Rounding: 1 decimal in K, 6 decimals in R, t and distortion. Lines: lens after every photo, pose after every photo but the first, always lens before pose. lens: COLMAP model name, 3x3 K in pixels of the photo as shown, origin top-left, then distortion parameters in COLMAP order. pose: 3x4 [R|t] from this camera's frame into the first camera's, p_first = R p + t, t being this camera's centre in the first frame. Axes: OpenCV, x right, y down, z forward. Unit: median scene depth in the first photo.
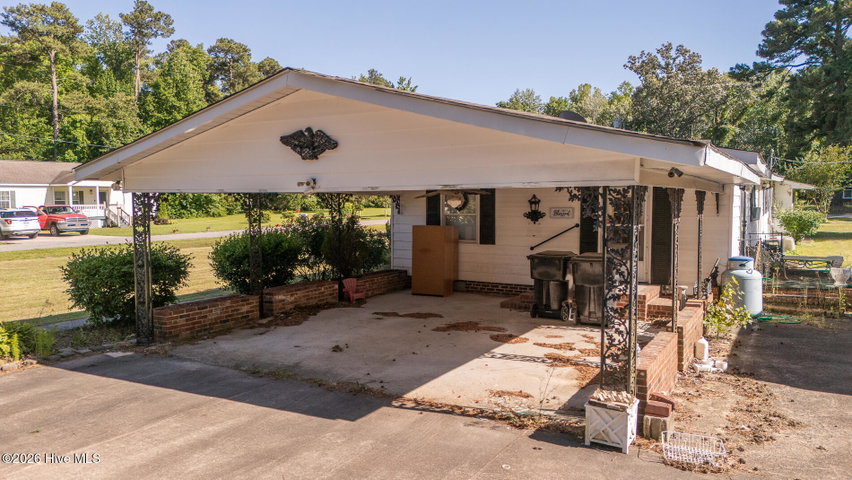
lens RADIAL K [[615.0, 0, 426.0], [0, 615.0, 240.0], [0, 0, 1]] dist [0.056054, 0.001559]
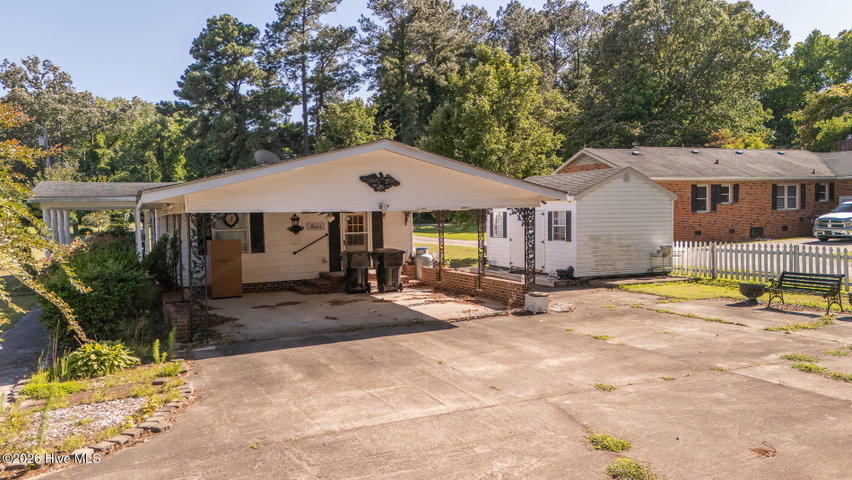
lens RADIAL K [[615.0, 0, 426.0], [0, 615.0, 240.0], [0, 0, 1]] dist [0.056054, 0.001559]
pose [[0.558505, -0.044710, 0.828295, -0.178233], [0.074560, 0.997210, 0.003554, 0.000325], [-0.826143, 0.059773, 0.560281, -0.002434]]
